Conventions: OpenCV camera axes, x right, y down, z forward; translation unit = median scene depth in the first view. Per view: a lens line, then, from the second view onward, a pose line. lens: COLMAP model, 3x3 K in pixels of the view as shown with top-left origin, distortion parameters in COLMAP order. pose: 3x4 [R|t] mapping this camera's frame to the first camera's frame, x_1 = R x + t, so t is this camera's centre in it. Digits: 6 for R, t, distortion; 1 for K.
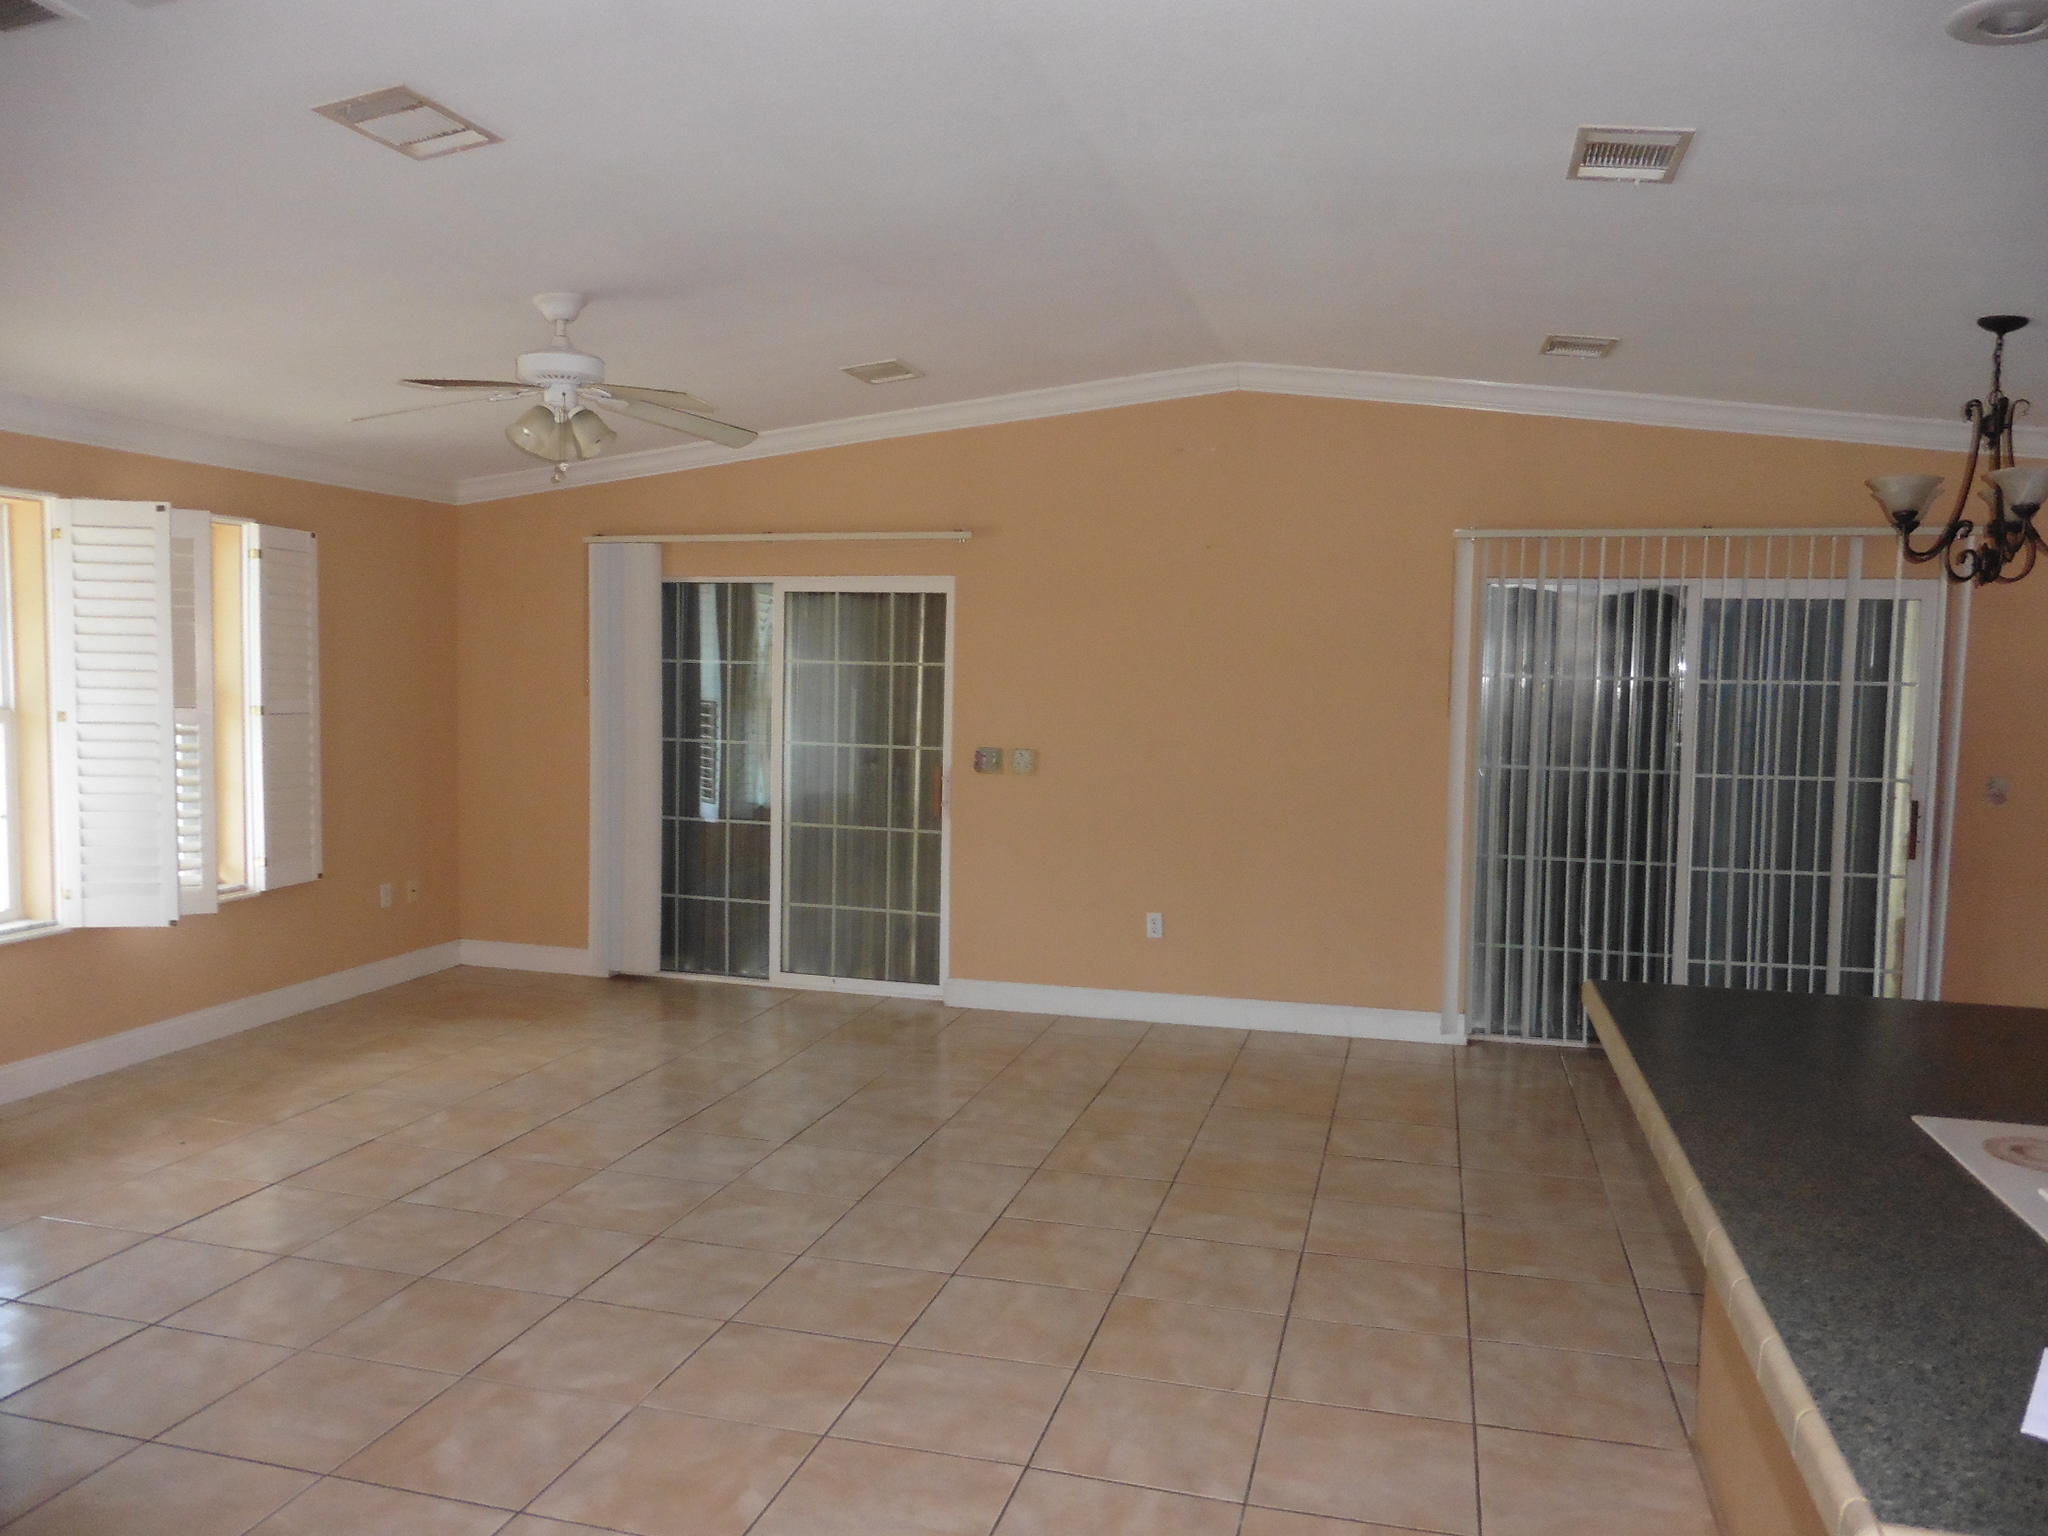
lens RADIAL K [[1517.9, 0, 1029.0], [0, 1517.9, 765.7], [0, 0, 1]] dist [-0.028699, 0.005696]
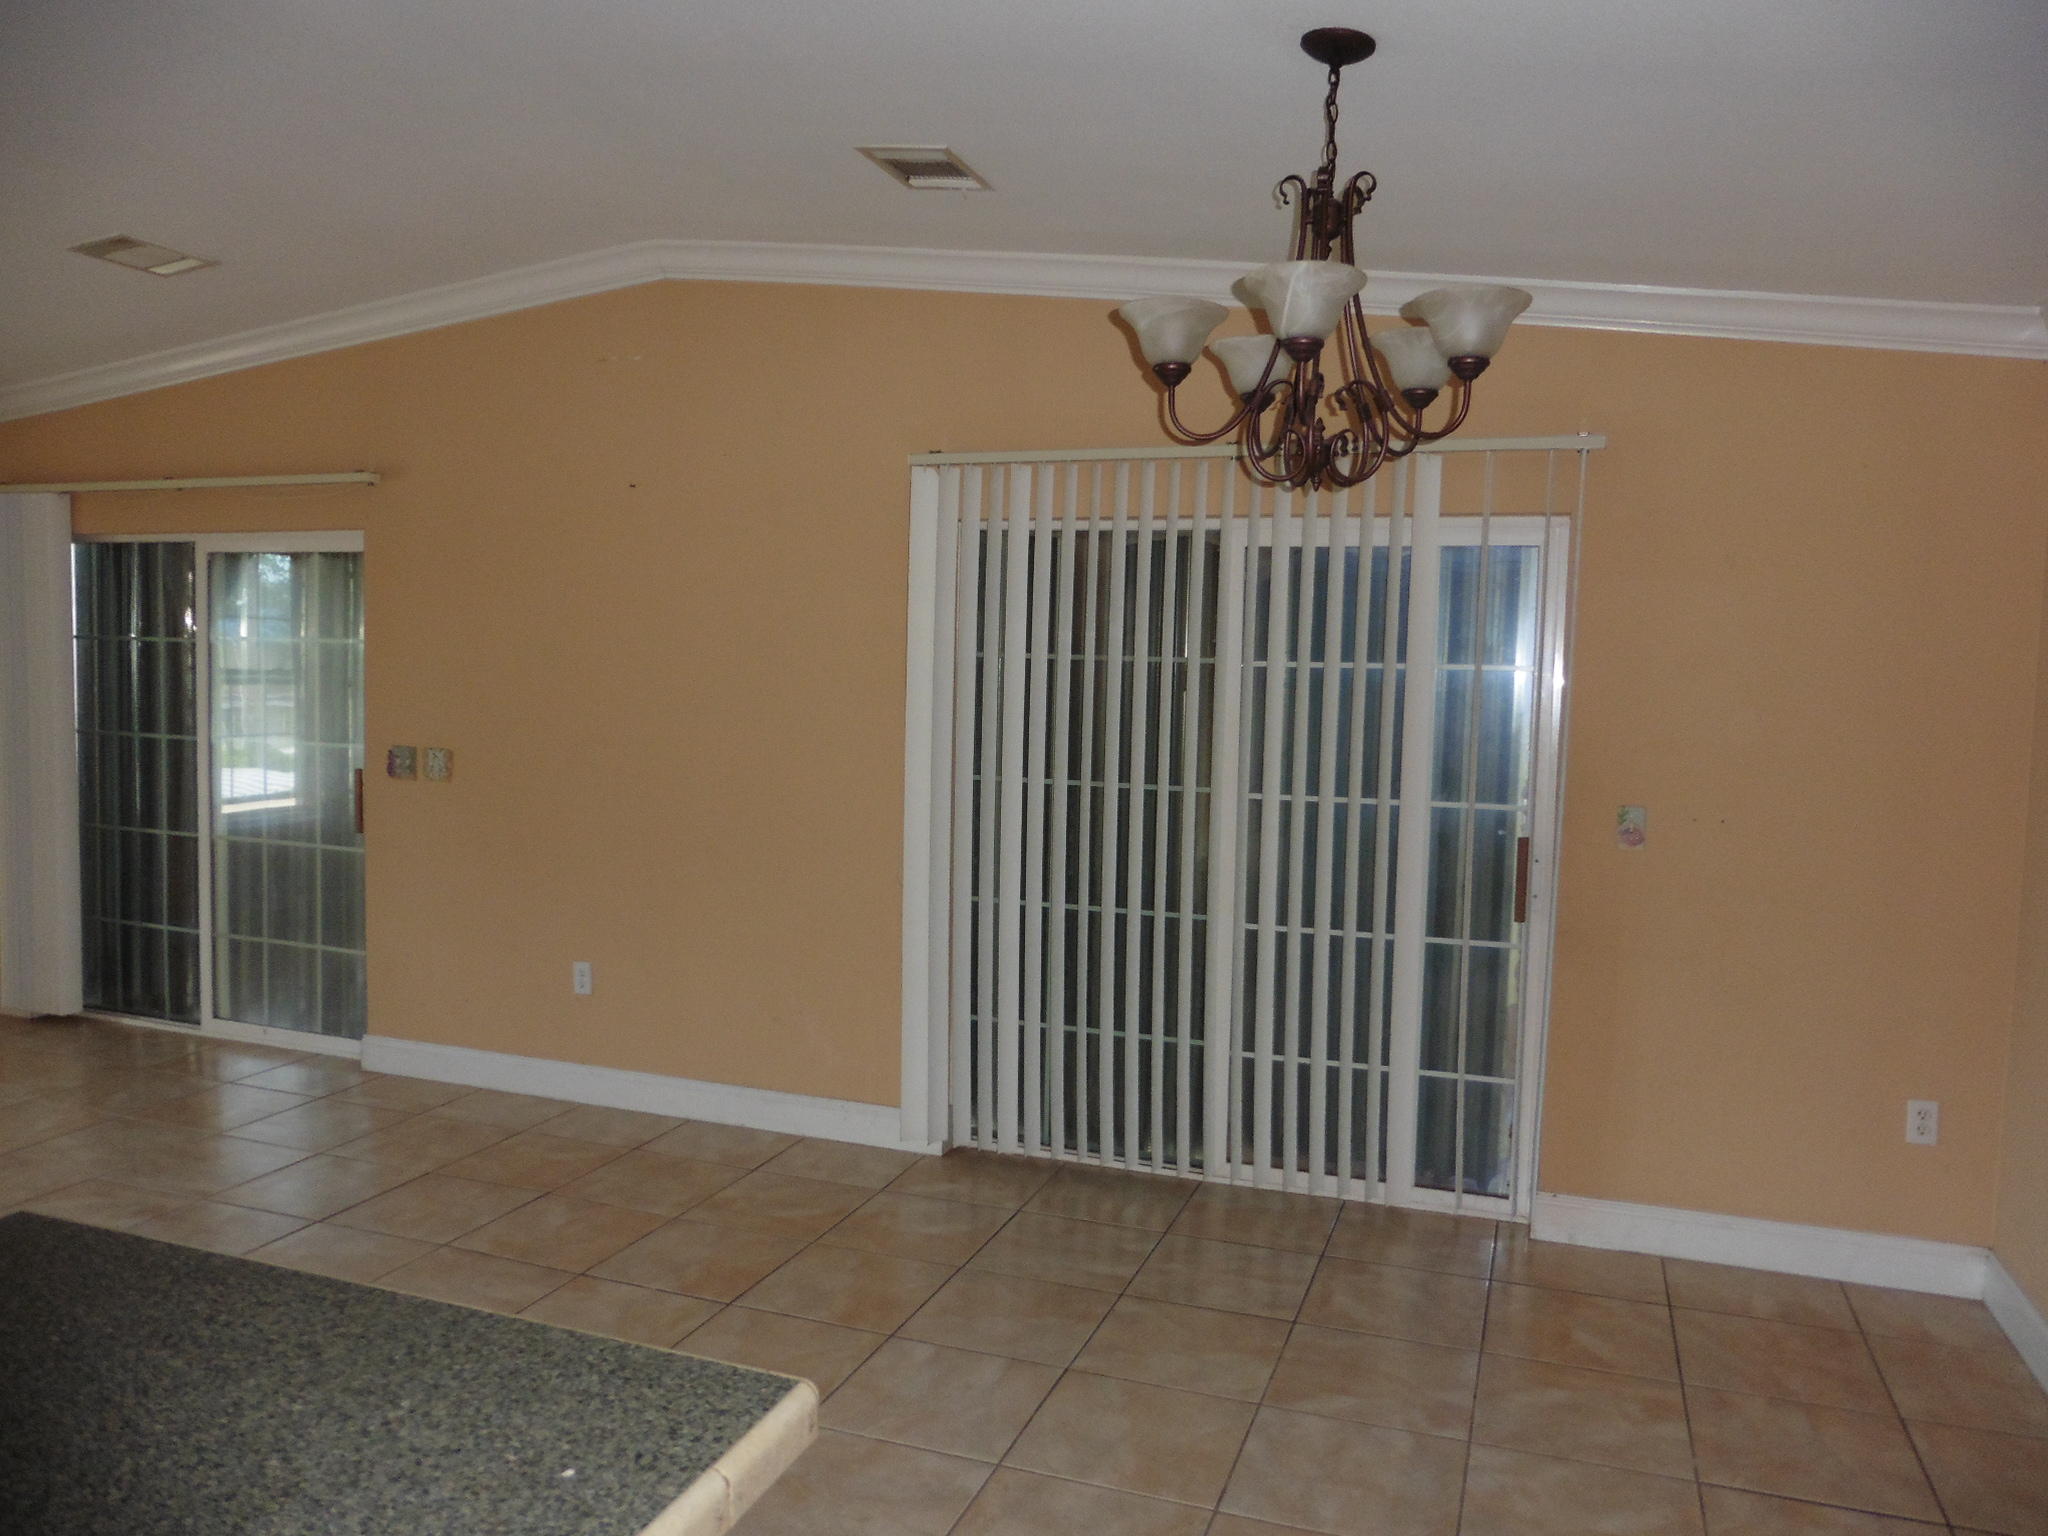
lens RADIAL K [[1517.9, 0, 1019.1], [0, 1517.9, 769.4], [0, 0, 1]] dist [-0.028699, 0.005696]
pose [[0.996477, 0.013106, -0.082832, 0.373559], [-0.012872, 0.999912, 0.003359, -0.006988], [0.082868, -0.002281, 0.996558, 0.256531]]
